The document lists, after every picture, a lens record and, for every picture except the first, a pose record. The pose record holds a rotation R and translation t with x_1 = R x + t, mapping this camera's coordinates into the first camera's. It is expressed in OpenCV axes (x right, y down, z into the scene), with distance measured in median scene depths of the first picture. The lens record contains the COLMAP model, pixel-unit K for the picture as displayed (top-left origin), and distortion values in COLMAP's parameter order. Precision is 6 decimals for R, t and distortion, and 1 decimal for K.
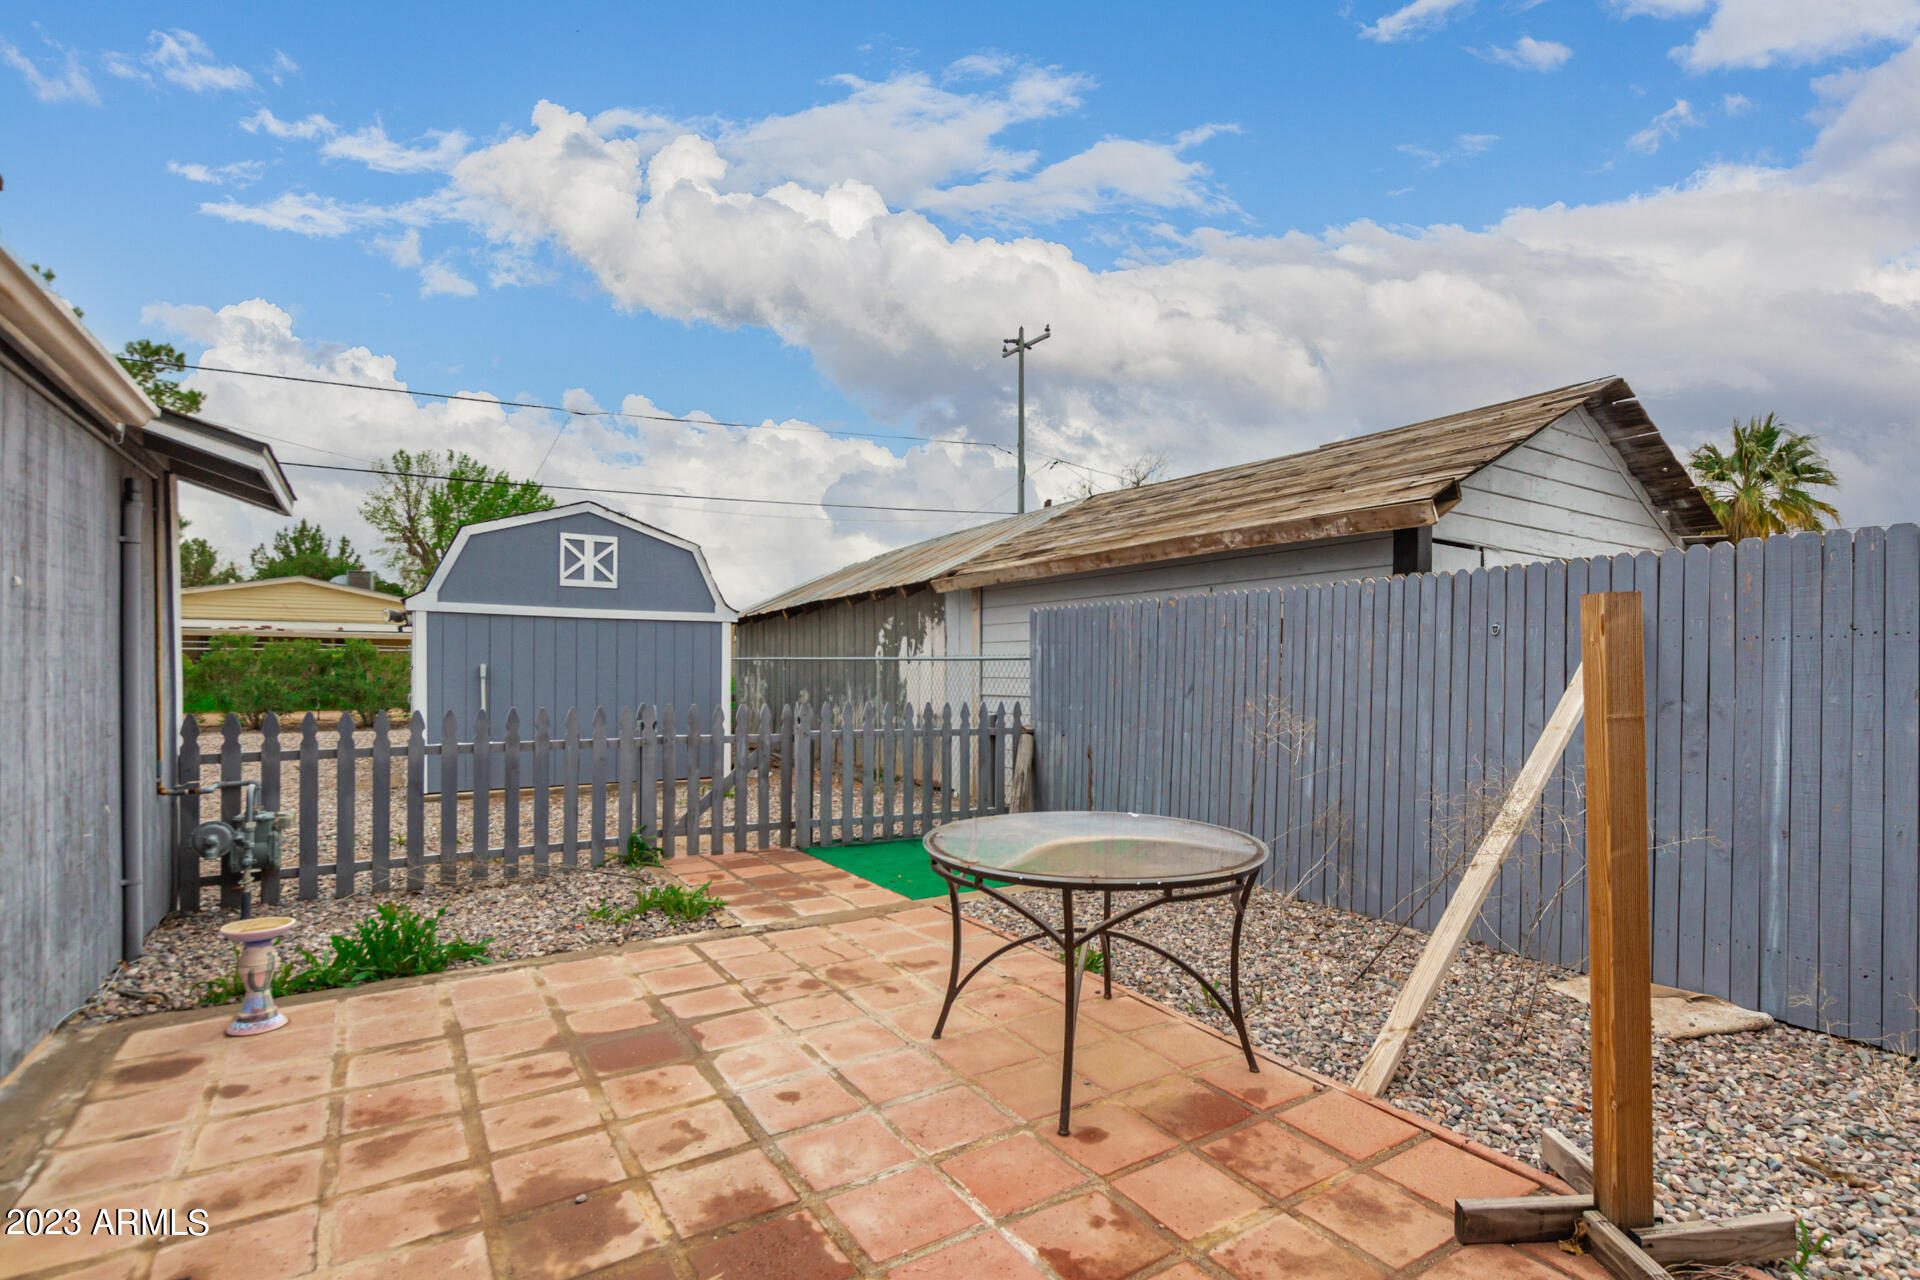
lens RADIAL K [[891.4, 0, 939.5], [0, 891.4, 684.2], [0, 0, 1]] dist [0.005083, -0.002494]
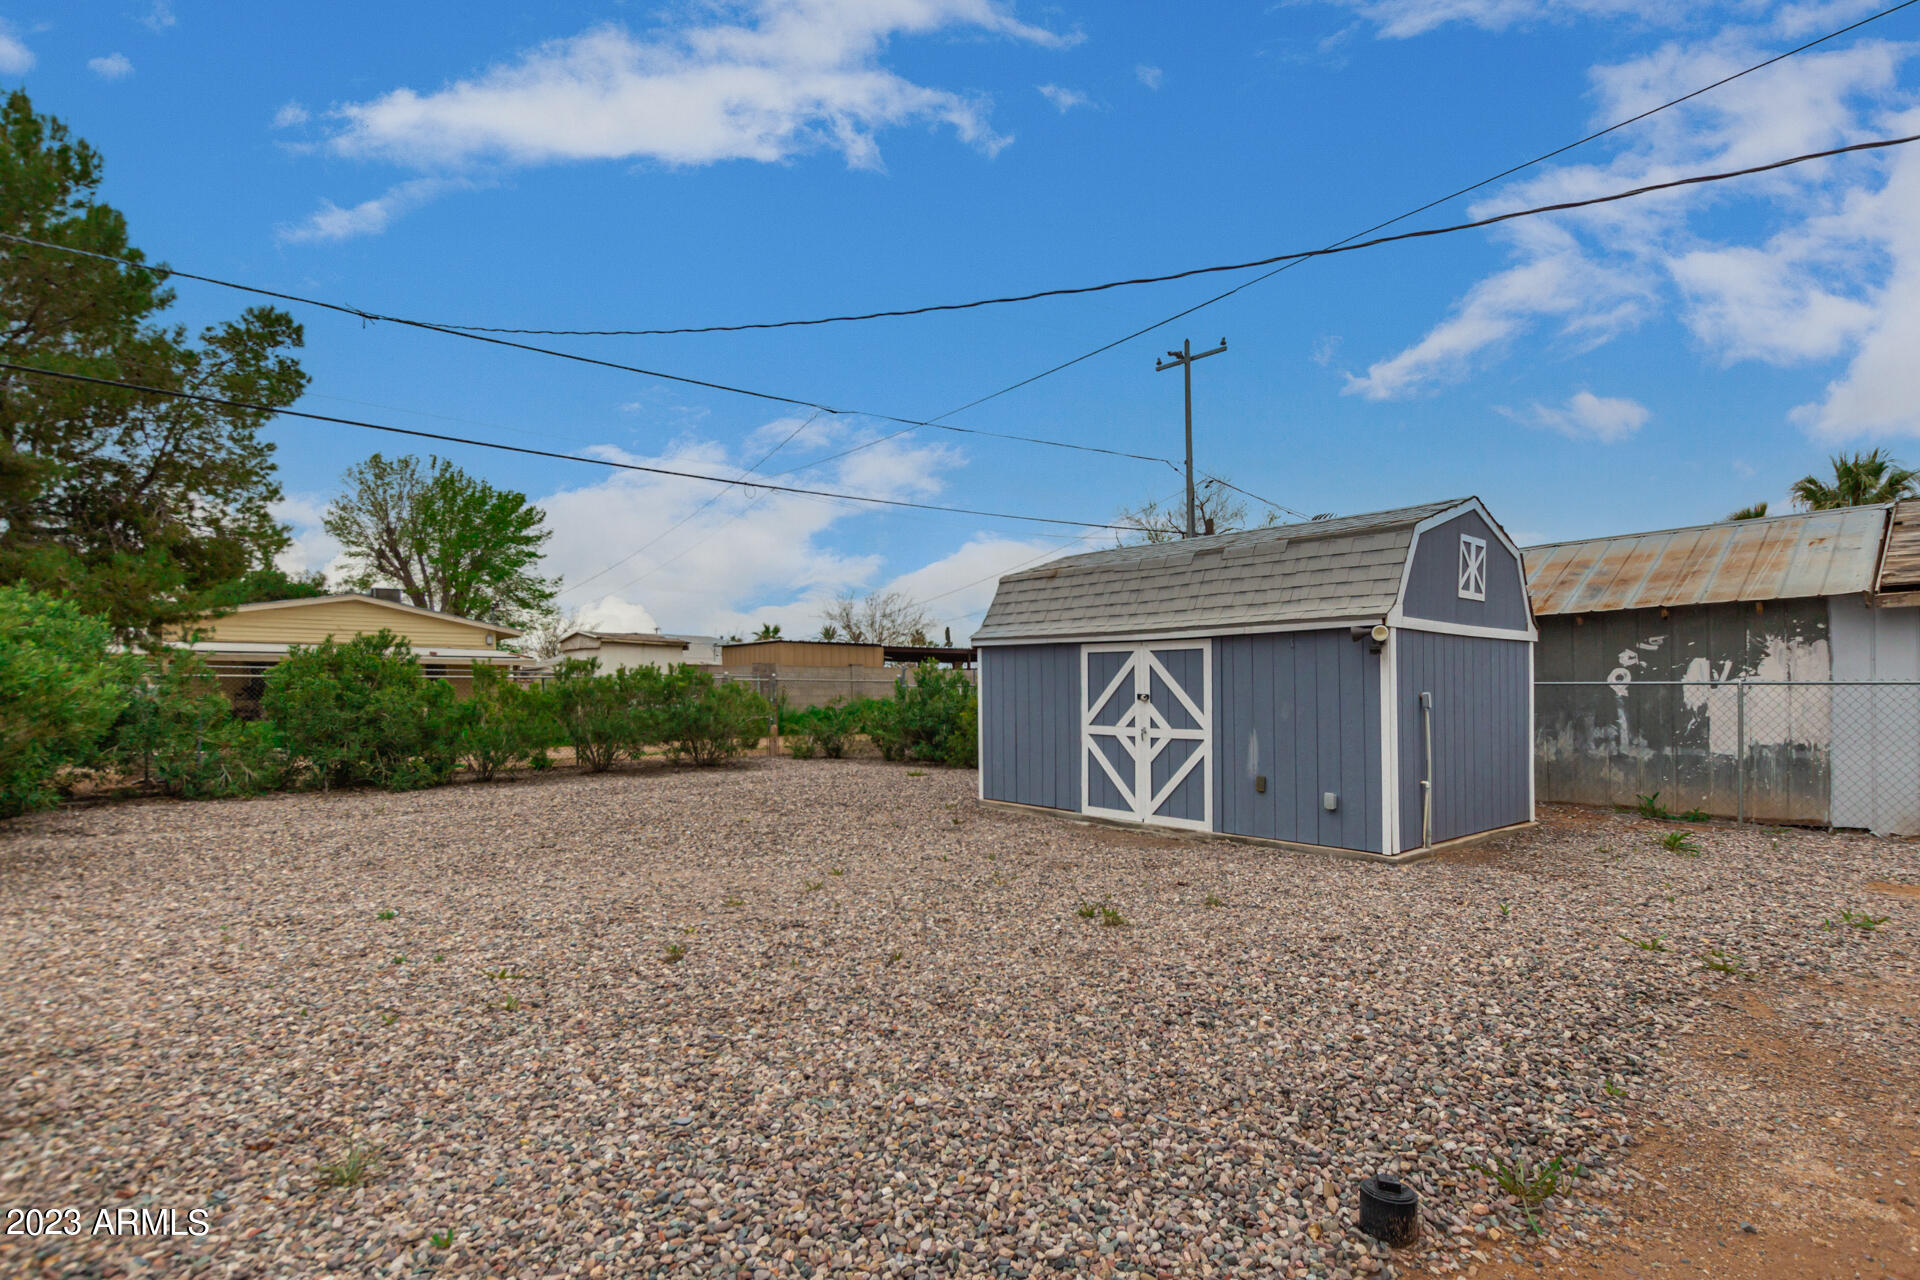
lens RADIAL K [[891.4, 0, 917.4], [0, 891.4, 698.2], [0, 0, 1]] dist [0.005083, -0.002494]
pose [[0.990781, -0.010930, 0.135034, -0.957312], [0.012188, 0.999890, -0.008499, -0.015770], [-0.134926, 0.010066, 0.990805, 0.233927]]
